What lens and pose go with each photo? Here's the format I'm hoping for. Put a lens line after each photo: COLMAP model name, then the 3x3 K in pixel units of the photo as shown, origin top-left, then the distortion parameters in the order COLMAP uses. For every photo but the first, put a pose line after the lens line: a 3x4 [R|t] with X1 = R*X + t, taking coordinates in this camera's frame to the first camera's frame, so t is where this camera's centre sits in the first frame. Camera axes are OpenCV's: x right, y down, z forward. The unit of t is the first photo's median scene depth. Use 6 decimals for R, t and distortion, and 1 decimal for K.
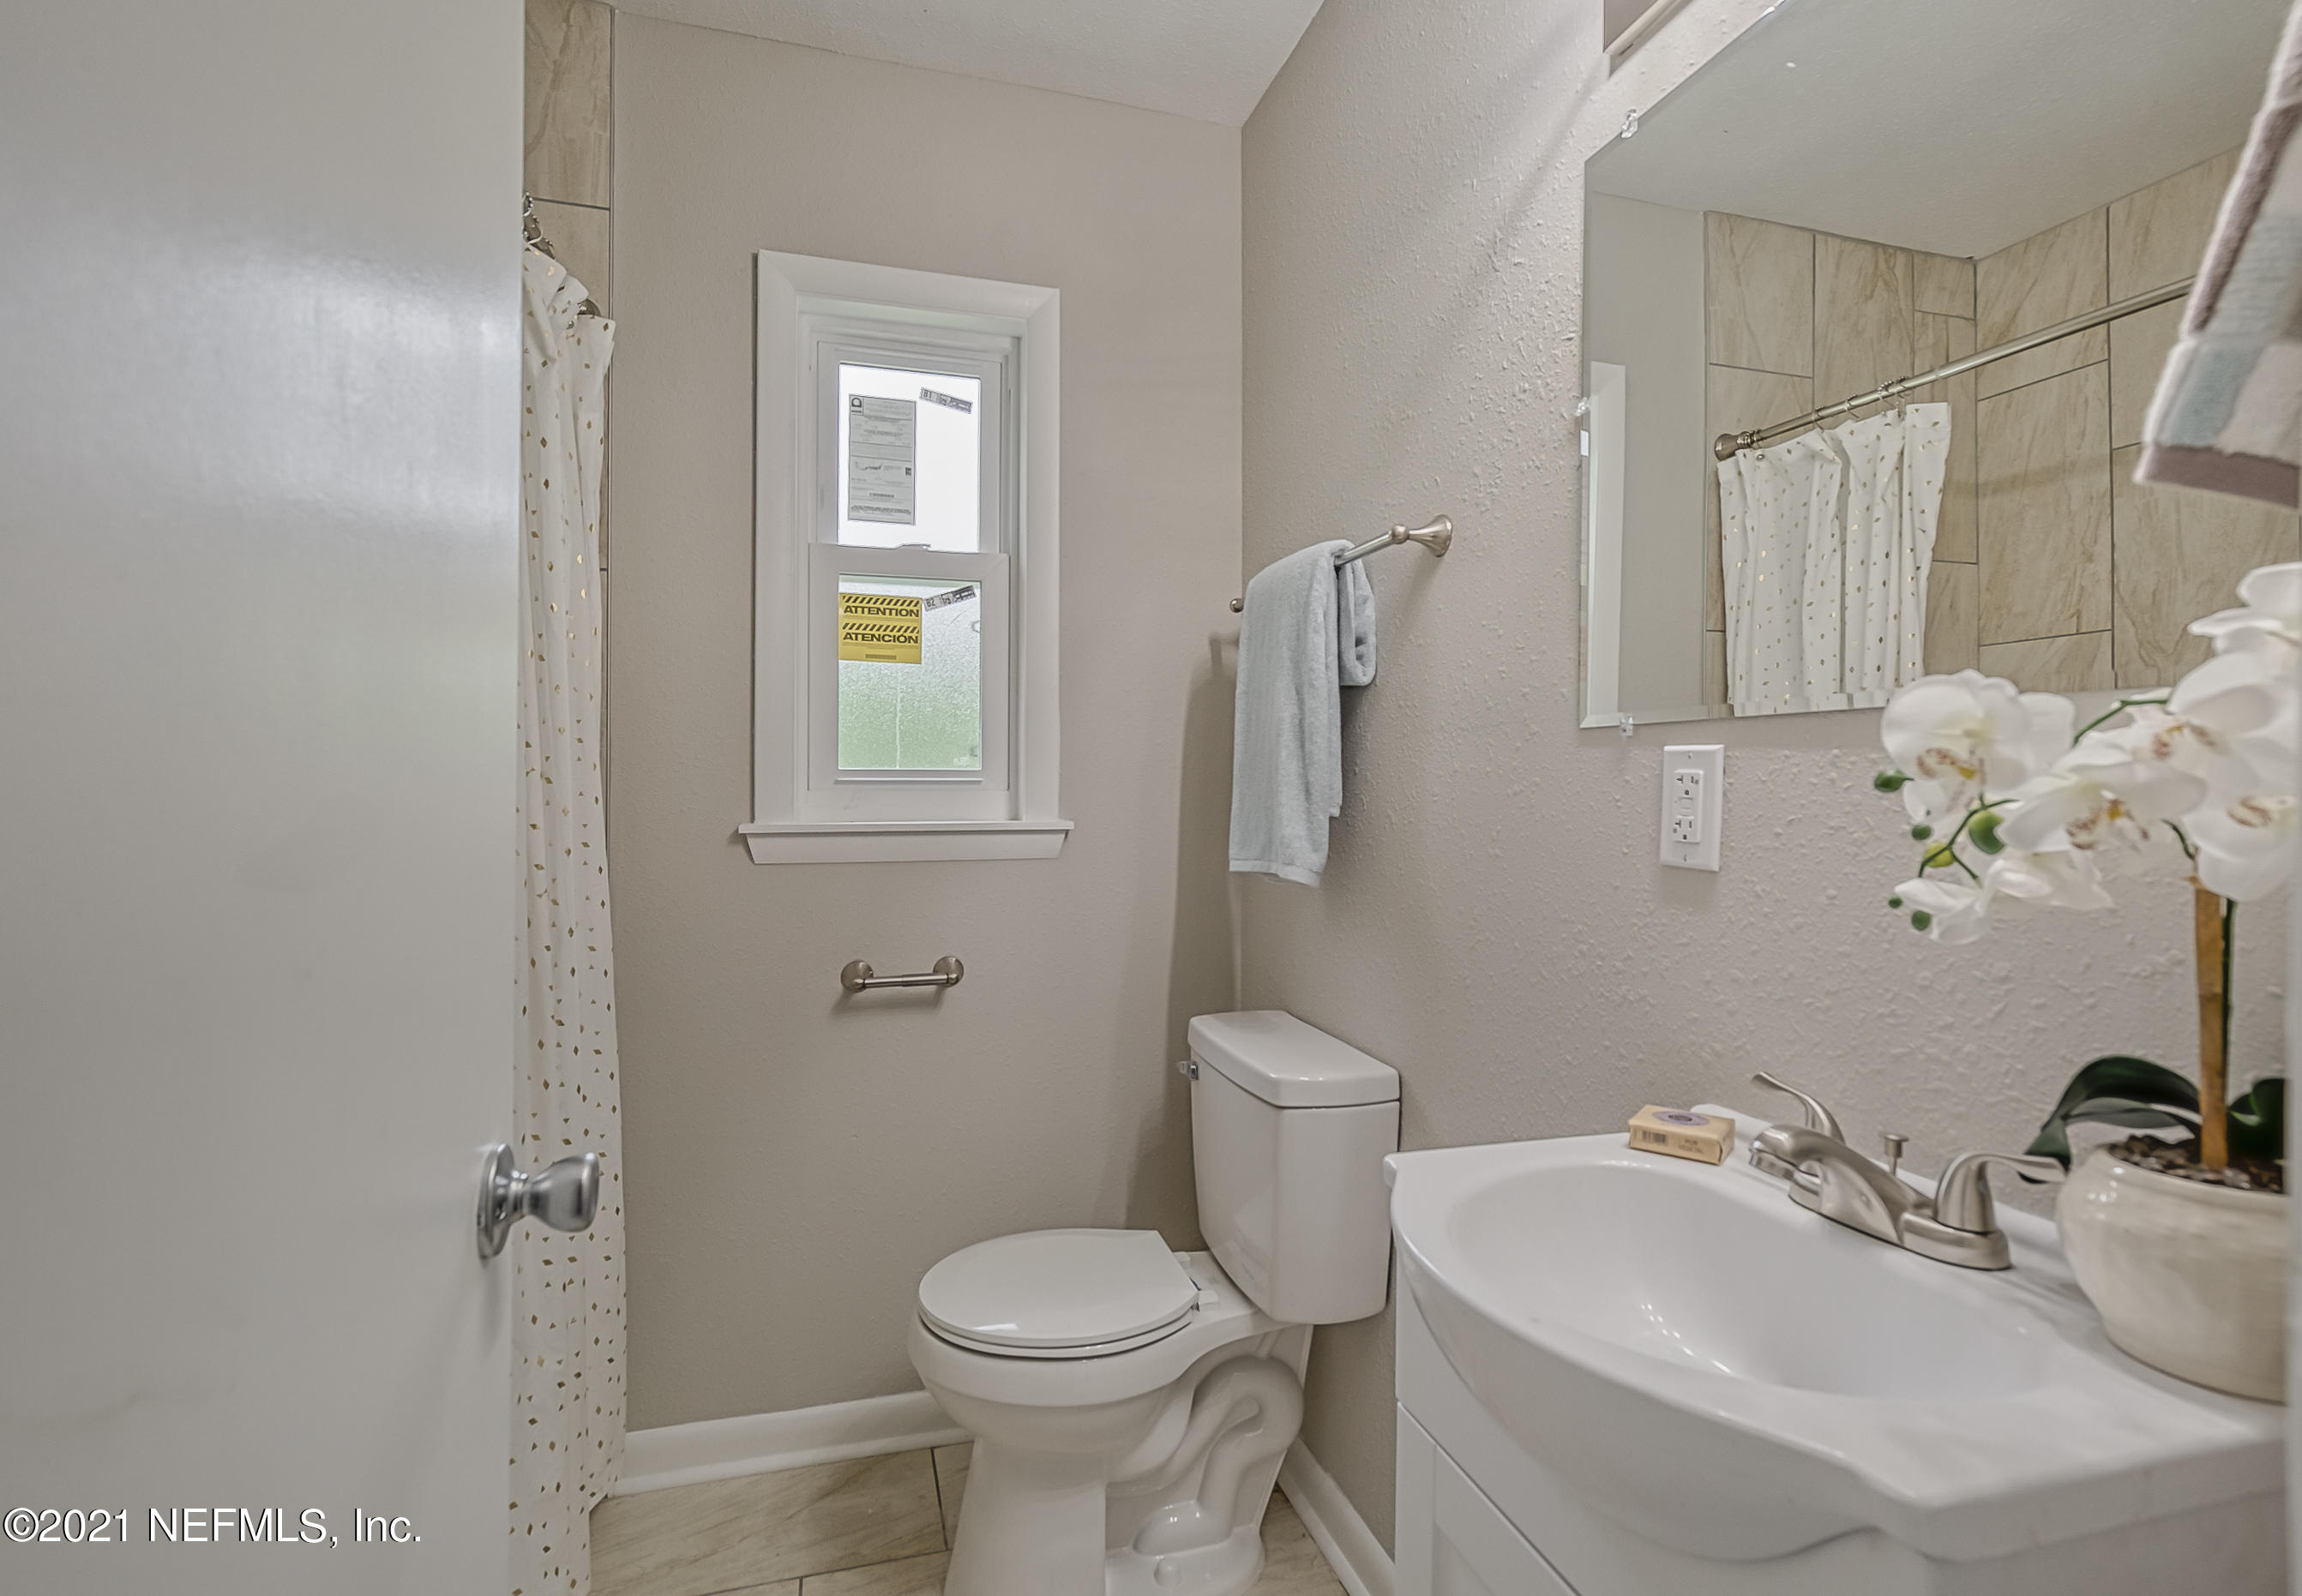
lens RADIAL K [[1128.3, 0, 1151.0], [0, 1128.3, 798.0], [0, 0, 1]] dist [0.008826, 0.001470]
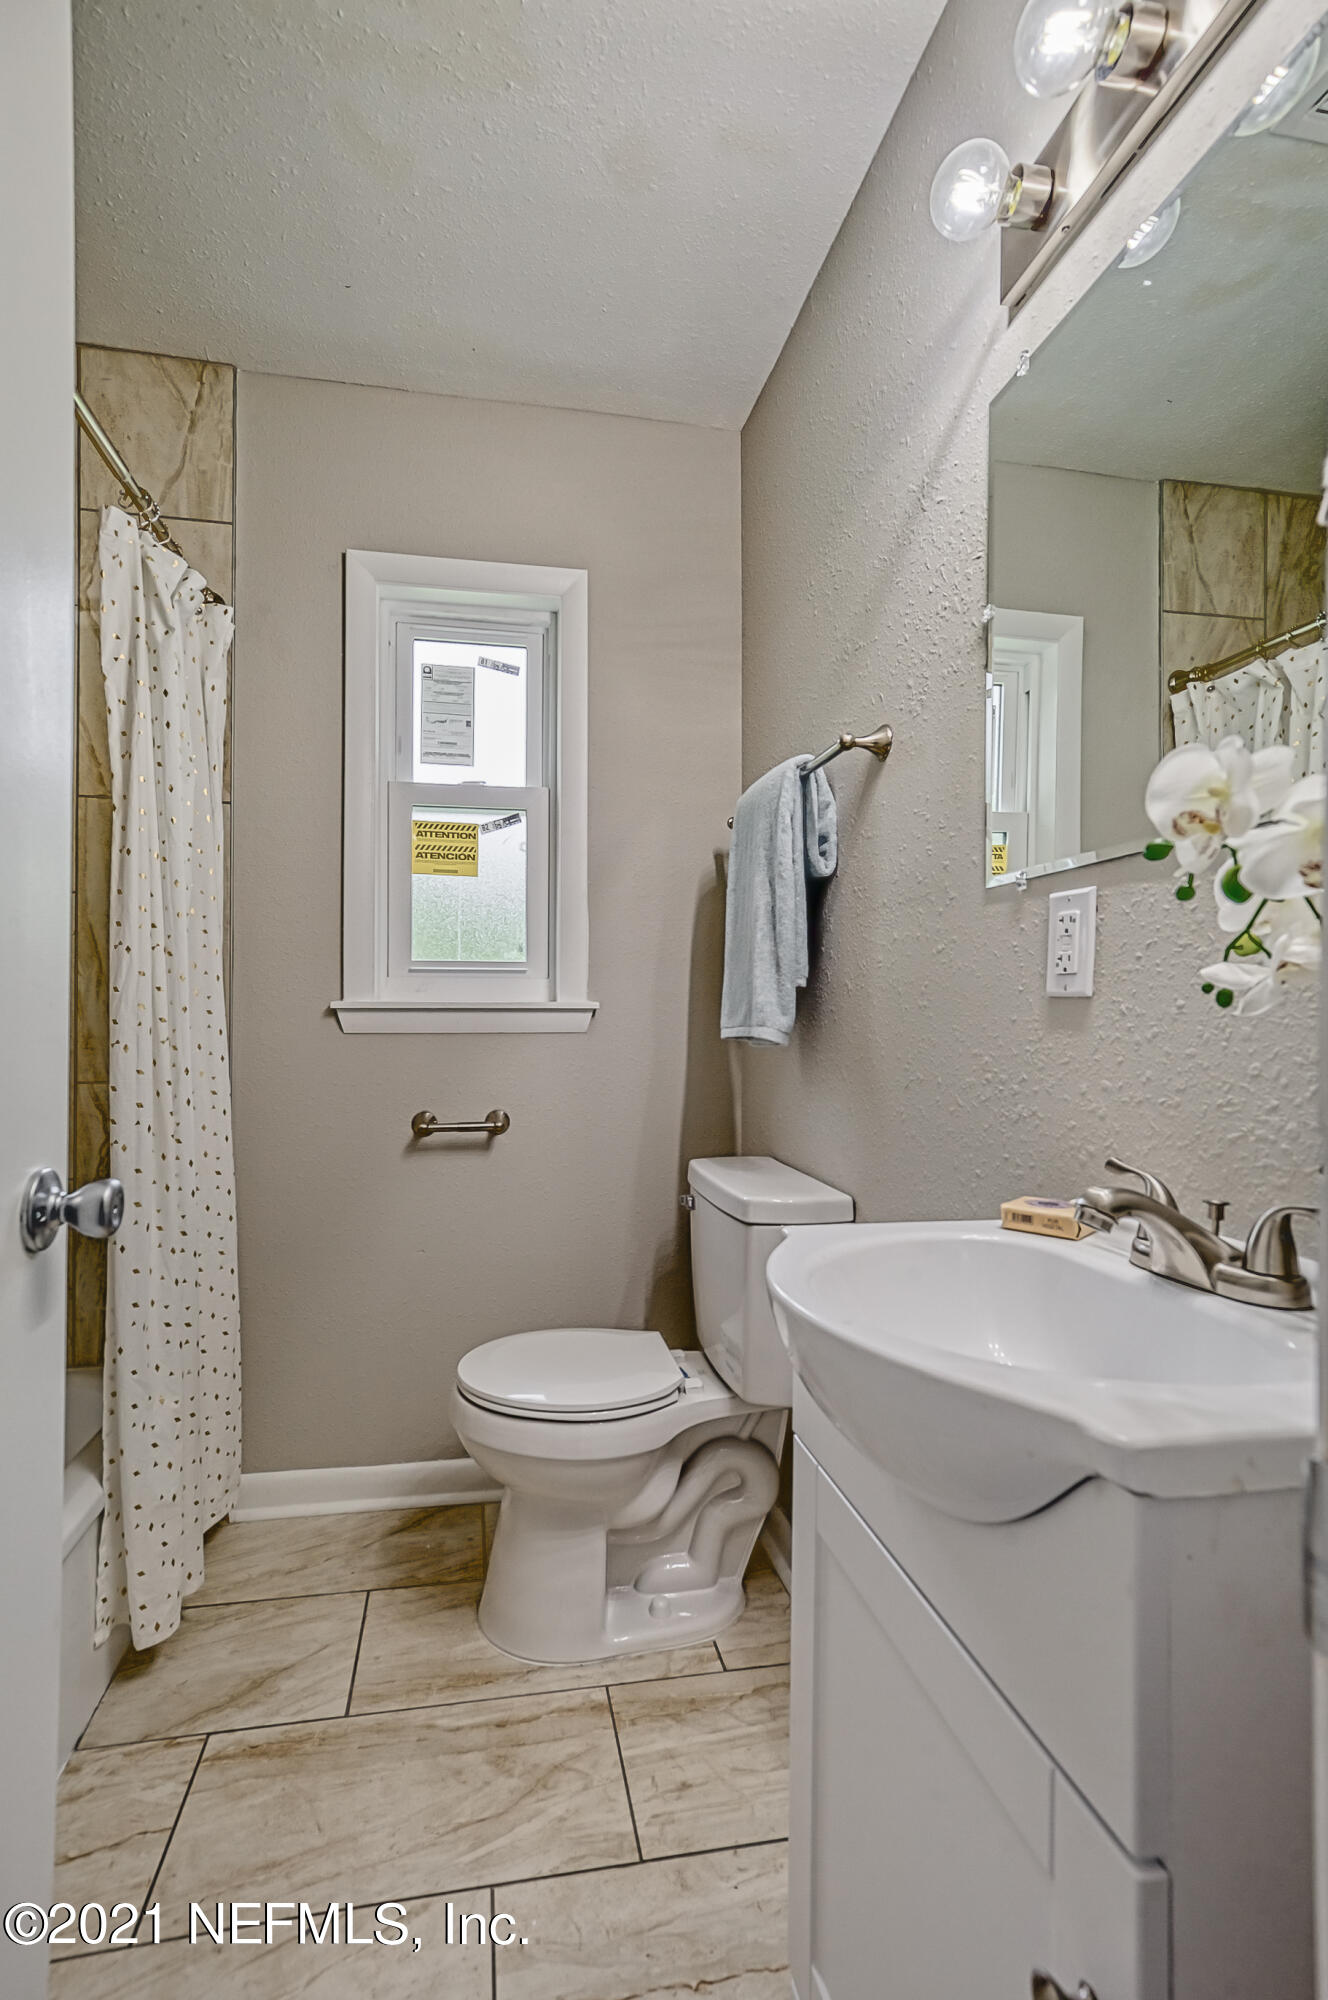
lens RADIAL K [[922.1, 0, 622.9], [0, 922.1, 1026.9], [0, 0, 1]] dist [0.014999, -0.006709]
pose [[0.993048, -0.004388, -0.117625, 0.091342], [0.003741, 0.999977, -0.005720, 0.065201], [0.117647, 0.005240, 0.993042, 0.008058]]
